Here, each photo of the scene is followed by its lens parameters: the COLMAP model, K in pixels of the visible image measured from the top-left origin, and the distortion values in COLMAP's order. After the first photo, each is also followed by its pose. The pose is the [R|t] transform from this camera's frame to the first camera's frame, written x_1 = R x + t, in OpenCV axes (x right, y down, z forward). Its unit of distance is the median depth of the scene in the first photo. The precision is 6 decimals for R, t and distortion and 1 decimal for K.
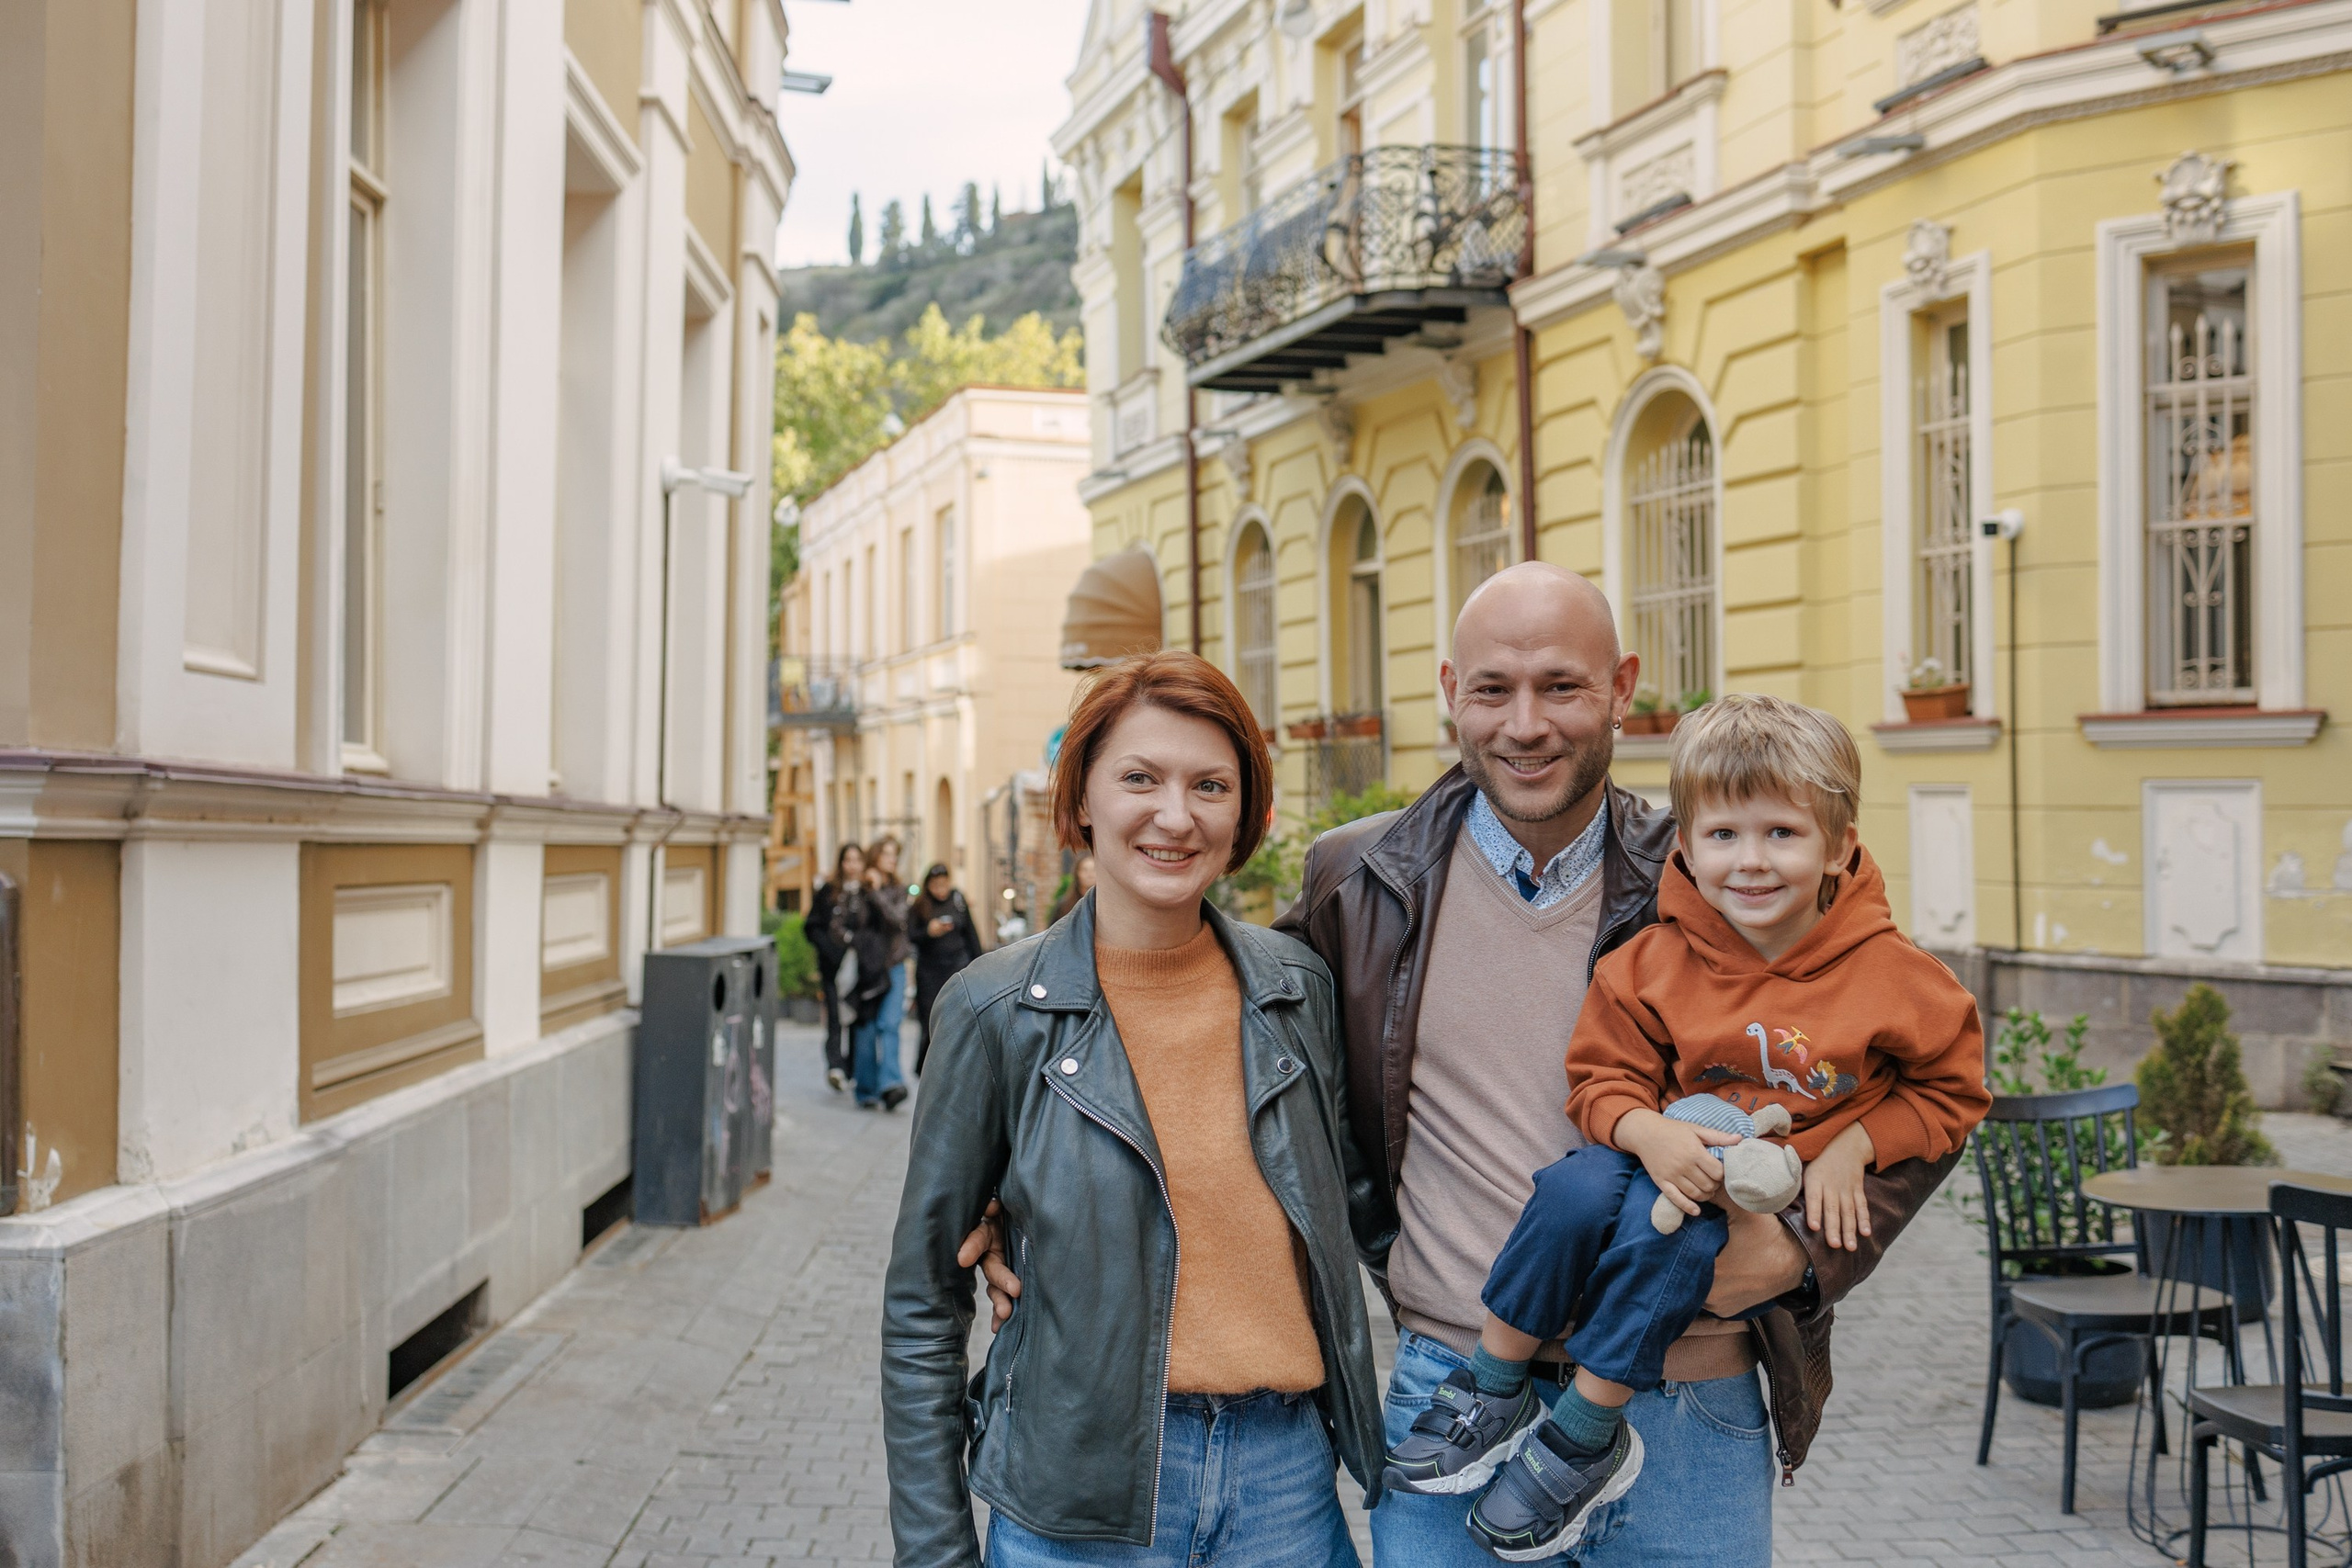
lens RADIAL K [[2324.4, 0, 1177.6], [0, 2324.4, 727.7], [0, 0, 1]] dist [-0.012791, -0.012250]
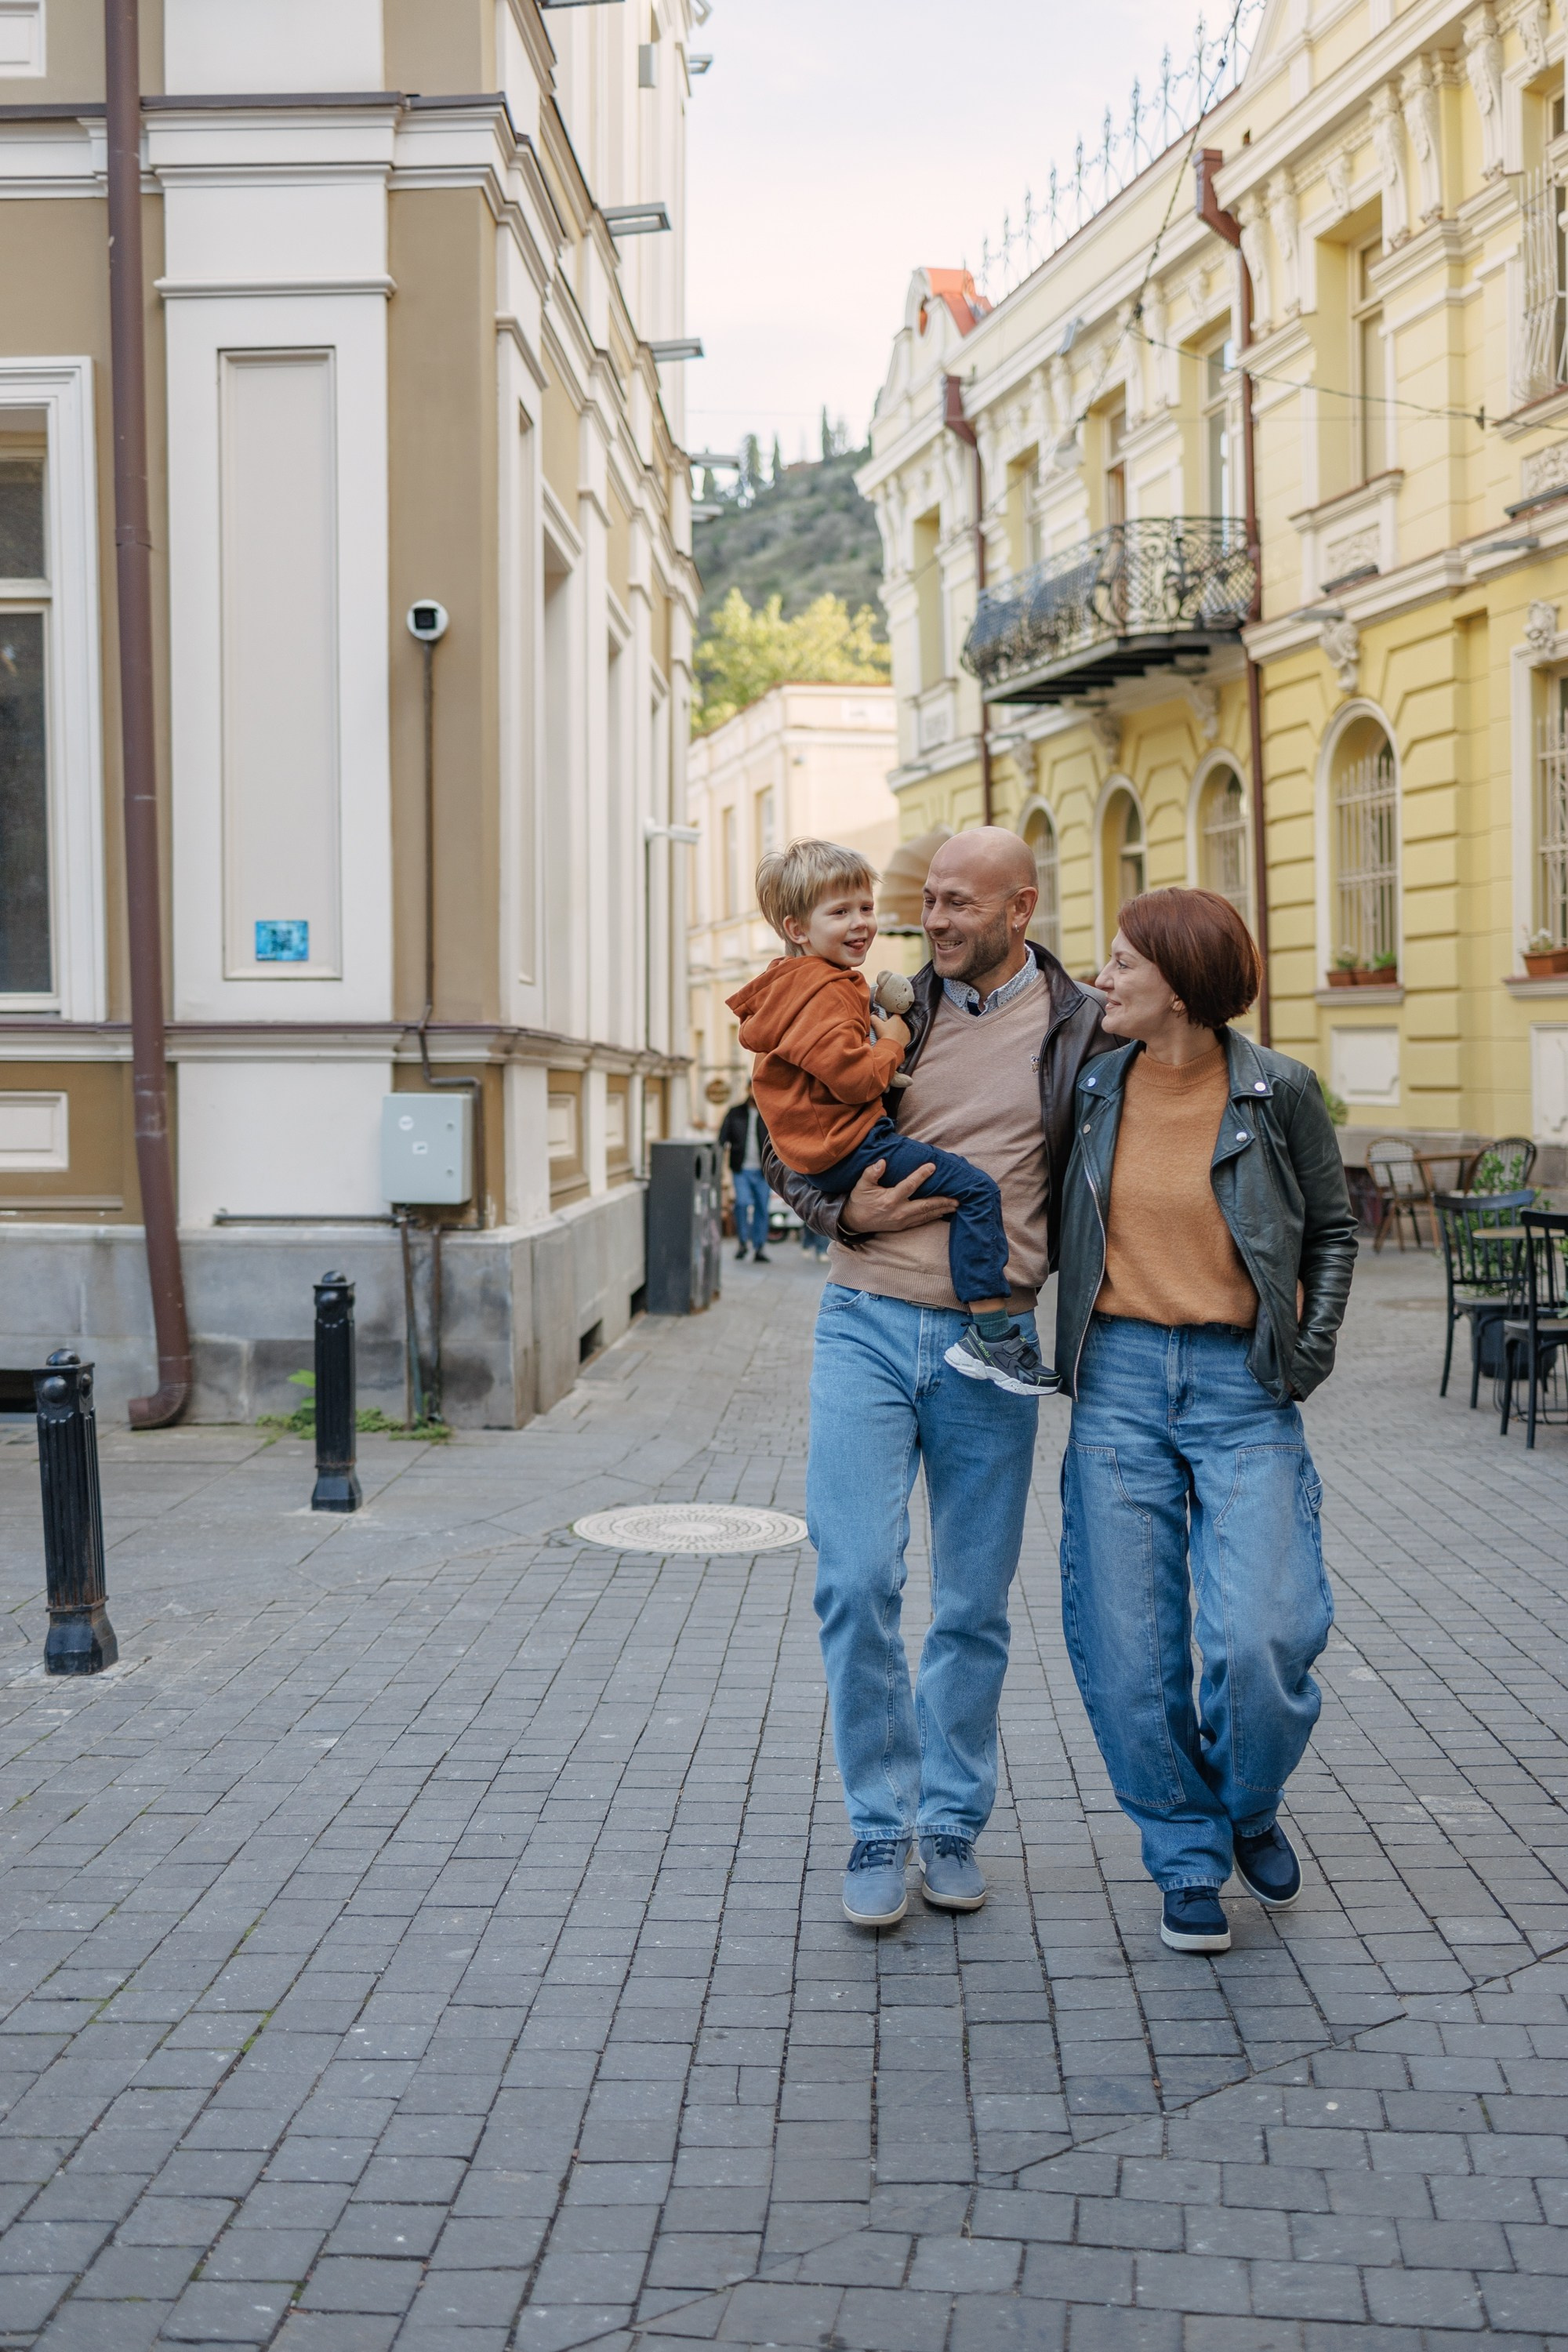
lens RADIAL K [[2298.5, 0, 730.7], [0, 2298.5, 1178.8], [0, 0, 1]] dist [-0.080621, 0.015488]
pose [[0.994682, -0.010228, -0.102485, -0.008052], [0.019140, 0.996080, 0.086357, -0.005880], [0.101200, -0.087859, 0.990979, -0.260944]]
